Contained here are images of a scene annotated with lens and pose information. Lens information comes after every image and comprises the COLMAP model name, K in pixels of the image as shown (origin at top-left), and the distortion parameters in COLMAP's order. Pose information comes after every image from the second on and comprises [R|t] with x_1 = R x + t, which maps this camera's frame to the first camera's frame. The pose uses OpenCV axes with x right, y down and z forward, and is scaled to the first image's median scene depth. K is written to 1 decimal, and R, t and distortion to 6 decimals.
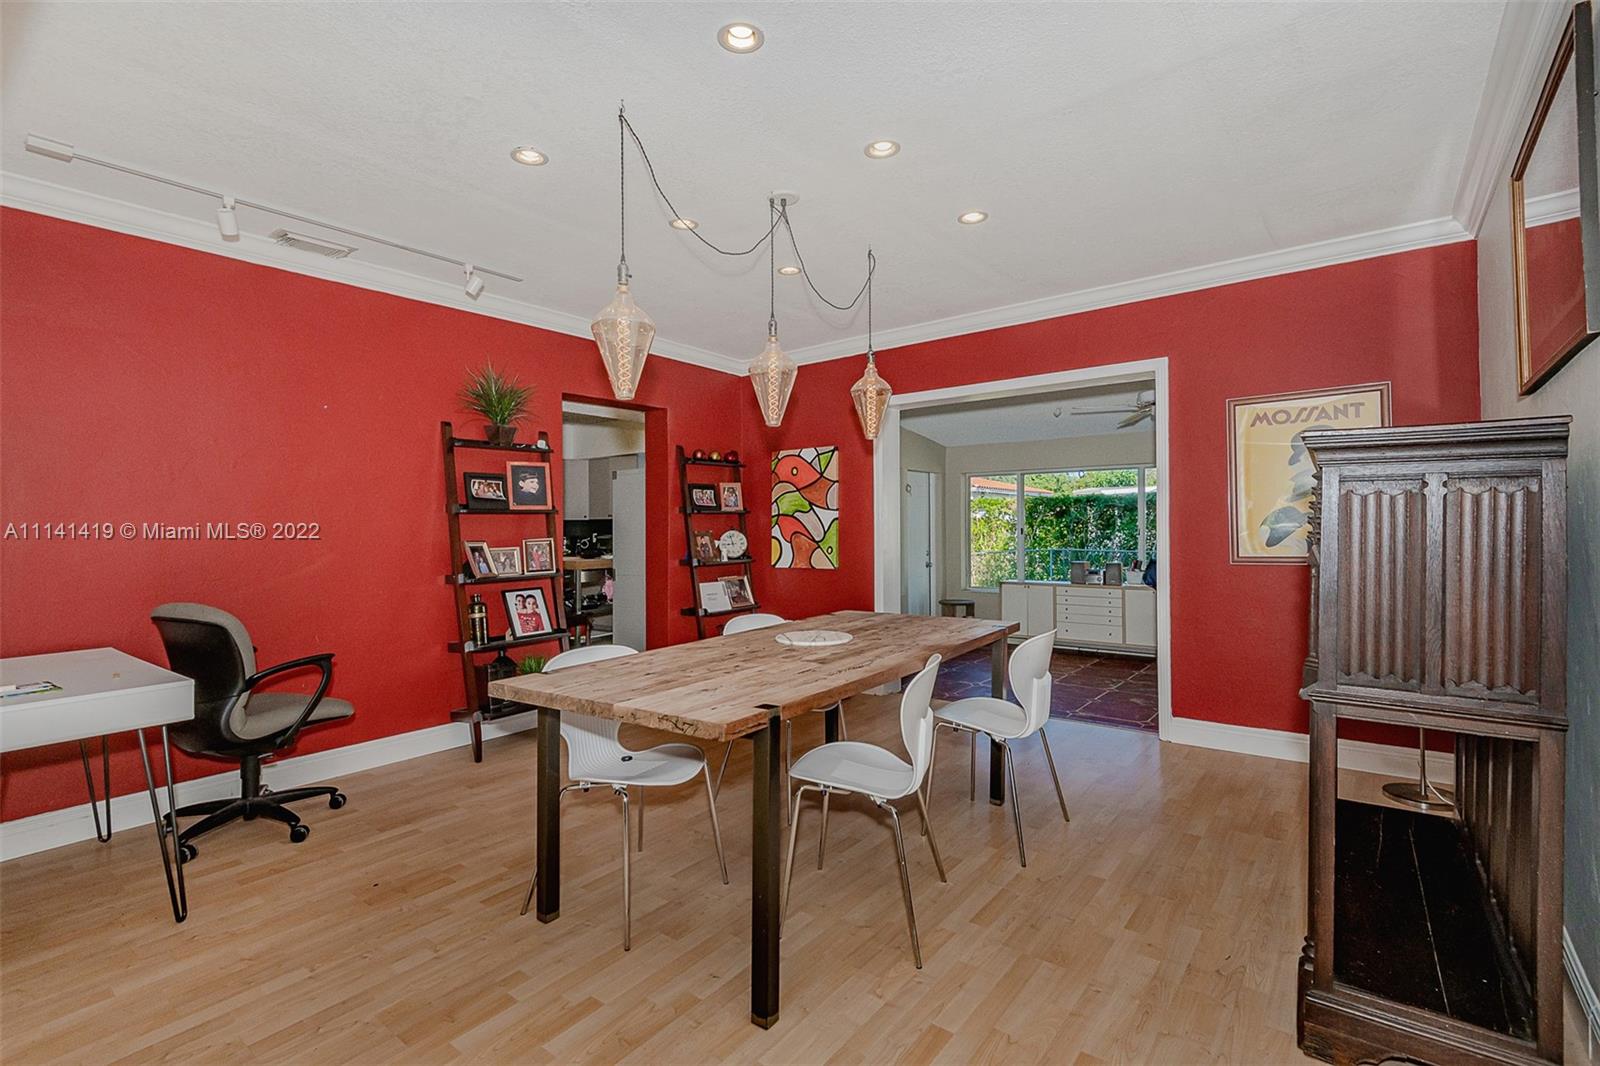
lens RADIAL K [[722.2, 0, 806.7], [0, 722.2, 537.1], [0, 0, 1]] dist [0.069813, -0.035560]
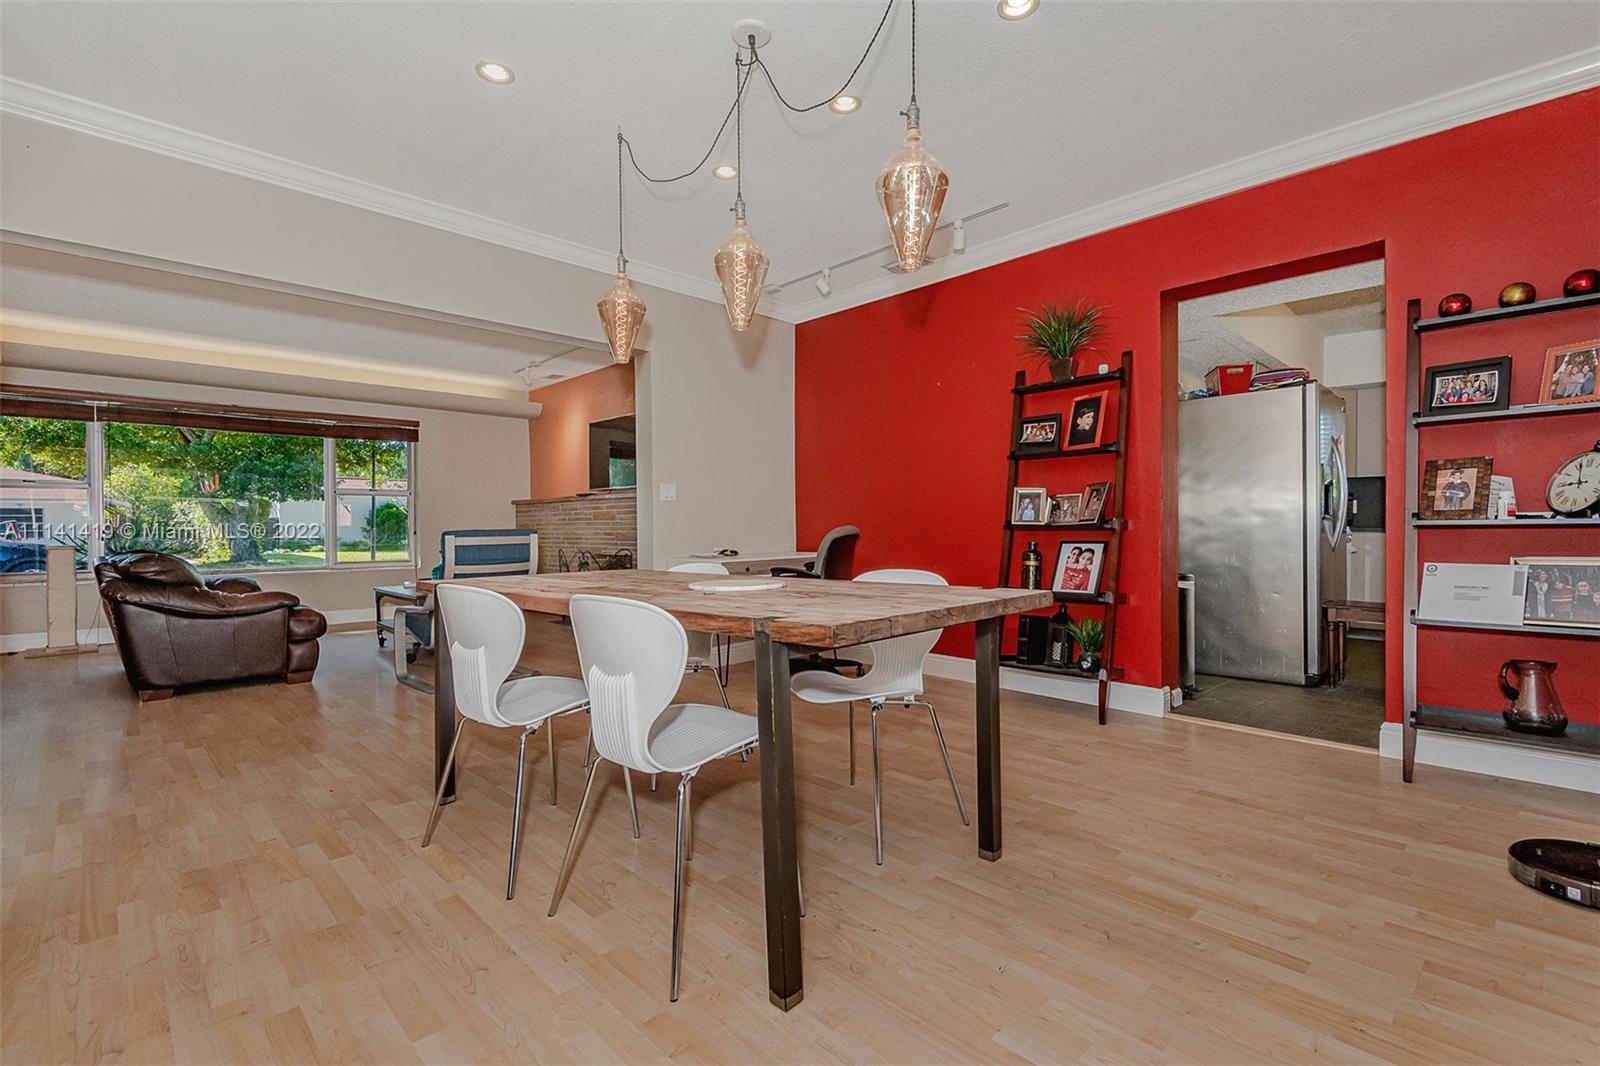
lens RADIAL K [[722.2, 0, 806.7], [0, 722.2, 537.1], [0, 0, 1]] dist [0.069813, -0.035560]
pose [[-0.130067, 0.034496, -0.990905, 0.545589], [-0.009676, 0.999303, 0.036058, 0.039456], [0.991458, 0.014278, -0.129642, 0.818042]]
